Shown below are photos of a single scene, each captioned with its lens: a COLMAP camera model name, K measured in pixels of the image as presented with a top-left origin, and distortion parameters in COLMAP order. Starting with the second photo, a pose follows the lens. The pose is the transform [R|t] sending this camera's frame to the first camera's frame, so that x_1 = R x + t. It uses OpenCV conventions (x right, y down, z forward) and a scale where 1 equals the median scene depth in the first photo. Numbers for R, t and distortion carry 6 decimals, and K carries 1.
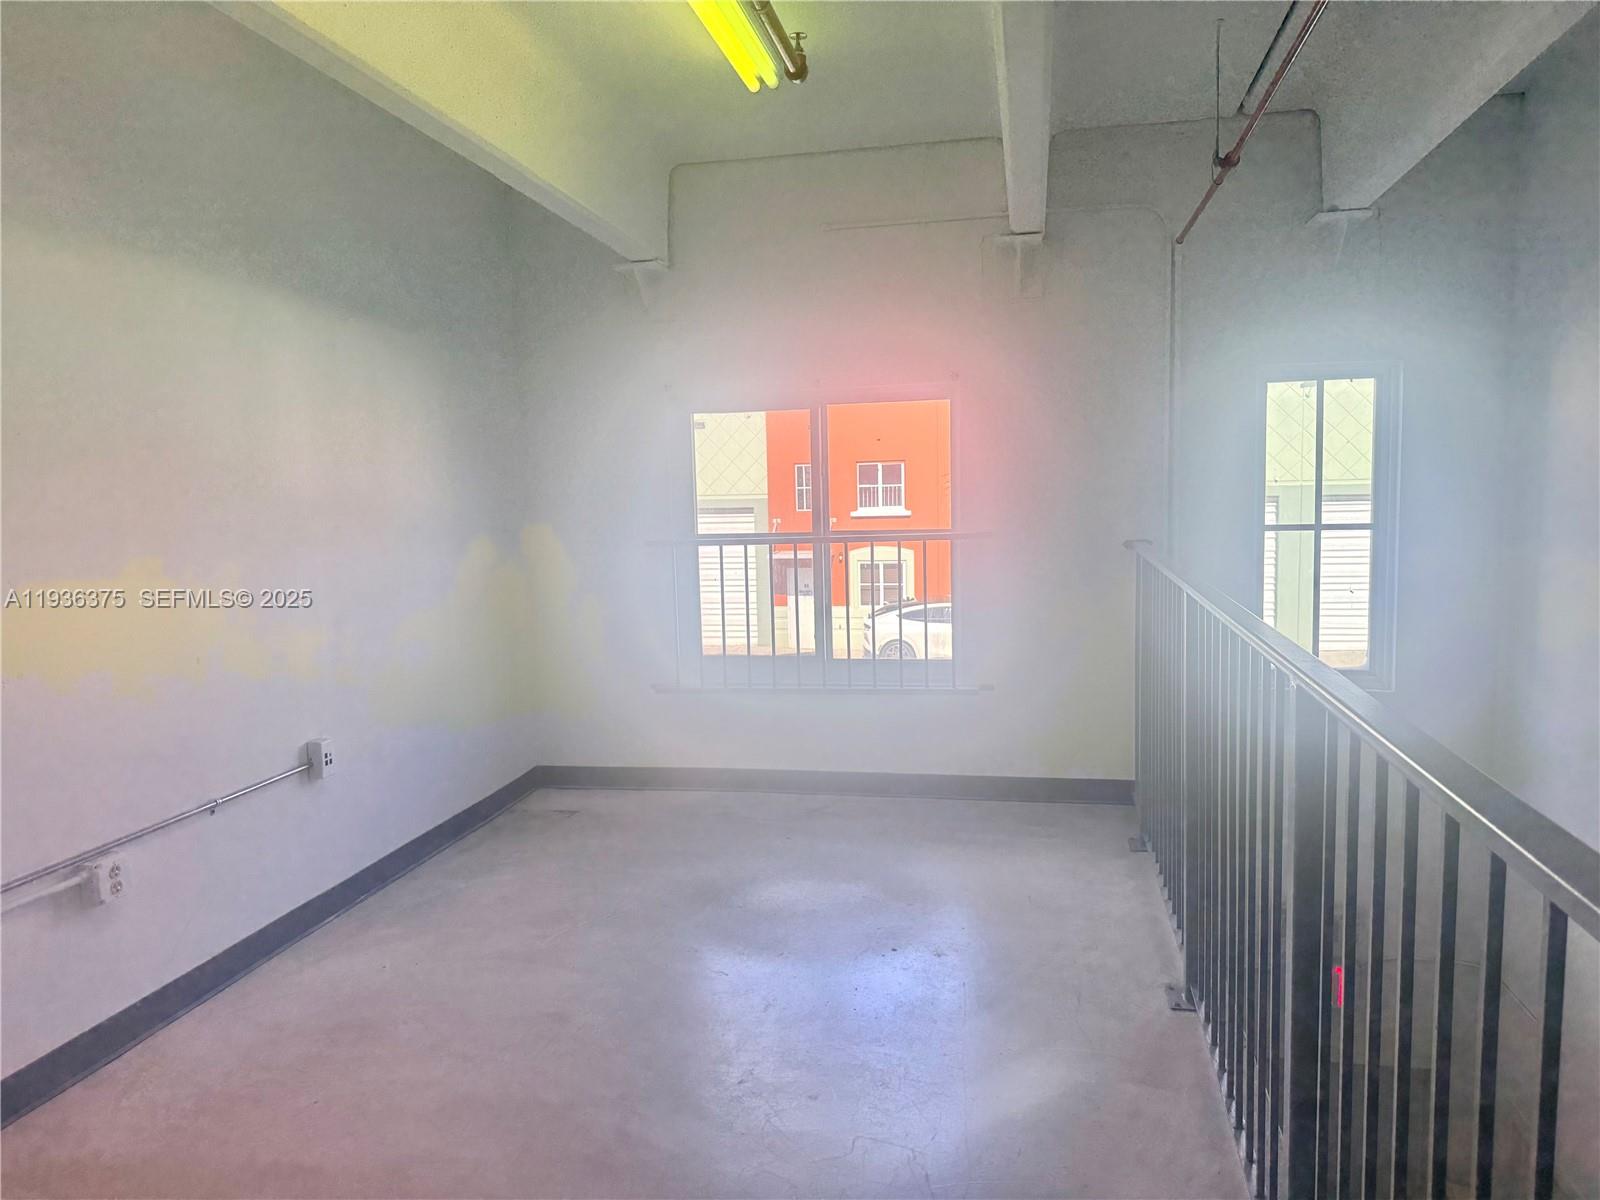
lens RADIAL K [[1118.7, 0, 795.6], [0, 1118.7, 610.3], [0, 0, 1]] dist [0.017245, -0.020387]
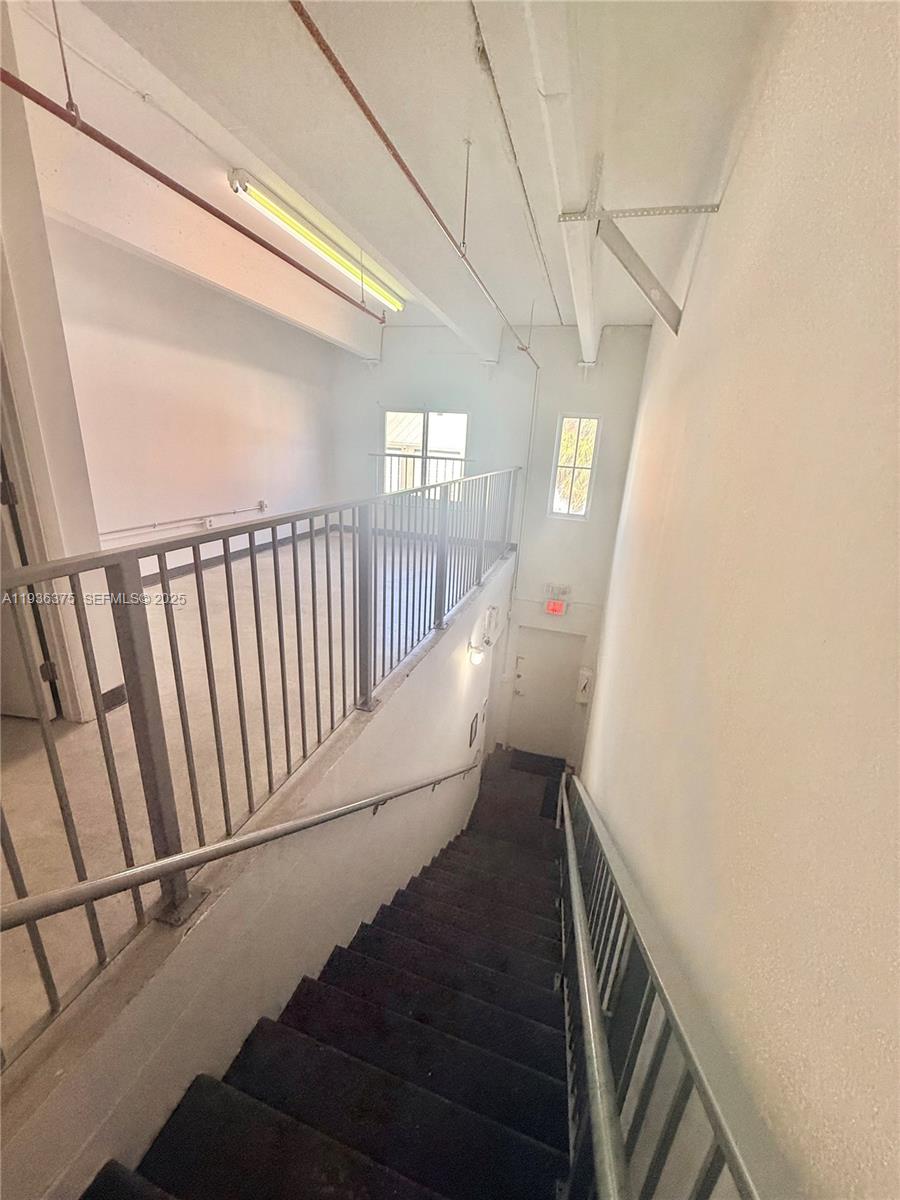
lens RADIAL K [[477.1, 0, 450.2], [0, 477.1, 599.1], [0, 0, 1]] dist [-0.002708, 0.000734]
pose [[0.992282, 0.108685, -0.059706, 0.260304], [-0.094201, 0.973786, 0.207046, 0.045200], [0.080643, -0.199823, 0.976508, -0.448807]]
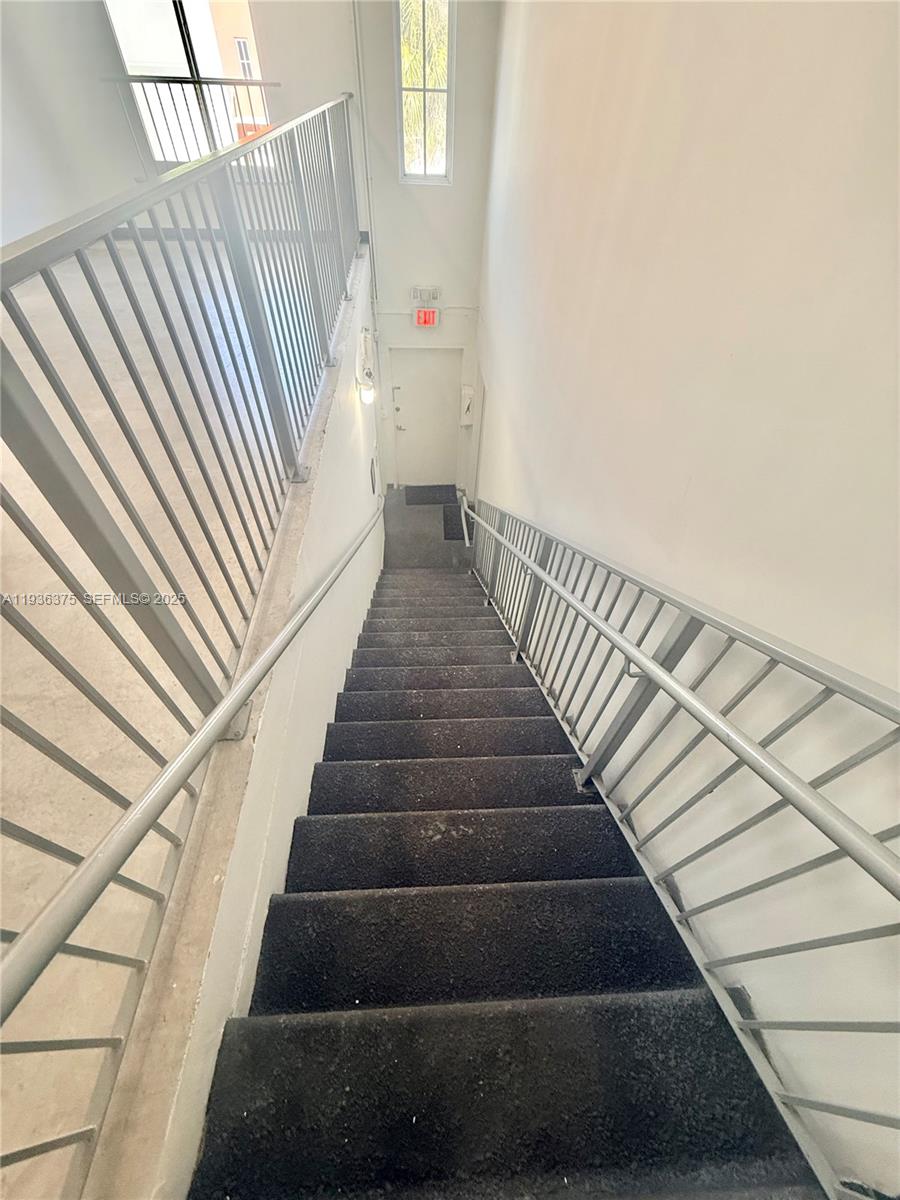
lens RADIAL K [[477.1, 0, 450.4], [0, 477.1, 594.4], [0, 0, 1]] dist [-0.002708, 0.000734]
pose [[0.963044, -0.155236, 0.220110, 0.156638], [-0.028835, 0.753088, 0.657288, 0.063420], [-0.267797, -0.639344, 0.720780, -0.392495]]
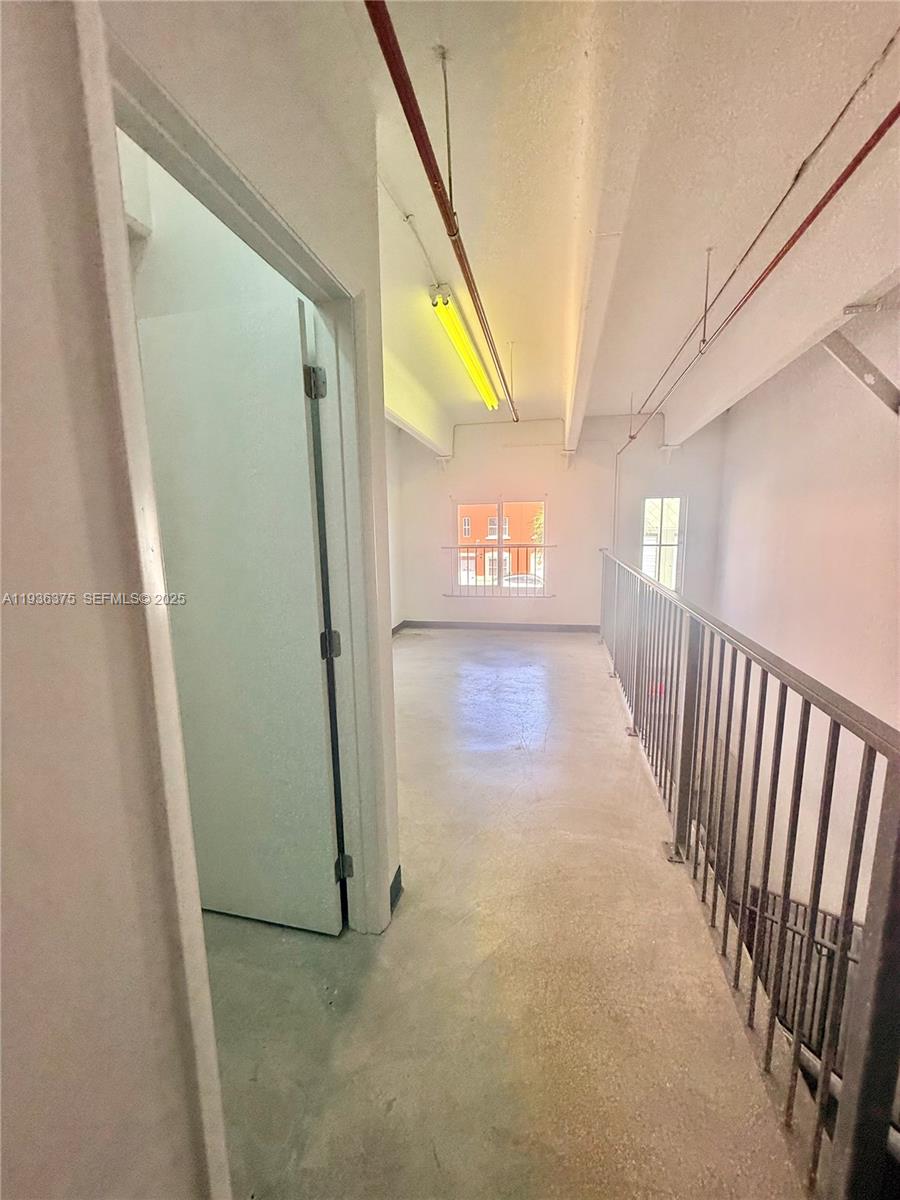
lens RADIAL K [[477.1, 0, 453.1], [0, 477.1, 599.4], [0, 0, 1]] dist [-0.002708, 0.000734]
pose [[0.999910, 0.012930, -0.003613, -0.118548], [-0.012765, 0.999008, 0.042654, 0.030417], [0.004161, -0.042604, 0.999083, -0.374265]]
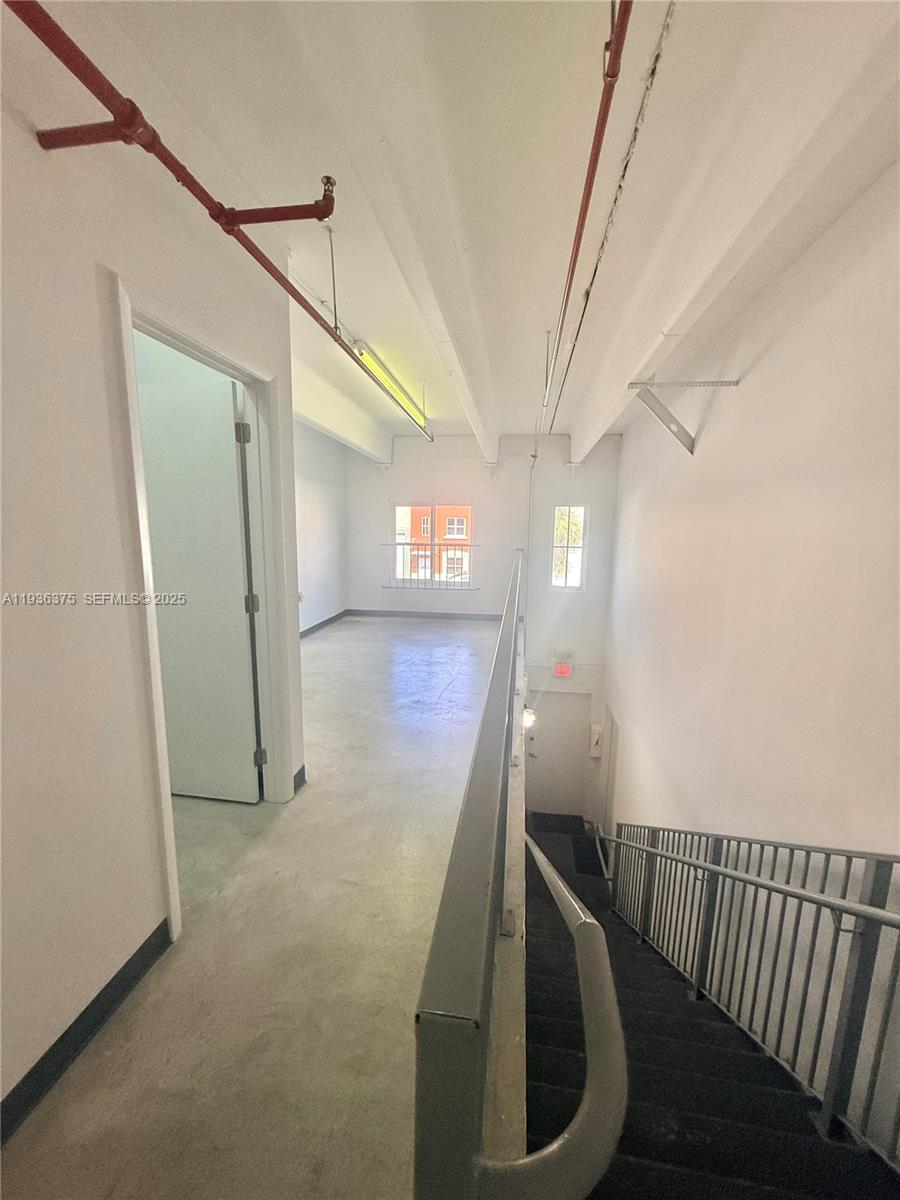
lens RADIAL K [[477.1, 0, 451.9], [0, 477.1, 598.8], [0, 0, 1]] dist [-0.002708, 0.000734]
pose [[0.997070, 0.031572, 0.069676, -0.018007], [-0.034561, 0.998515, 0.042112, 0.045337], [-0.068243, -0.044397, 0.996680, -0.583972]]
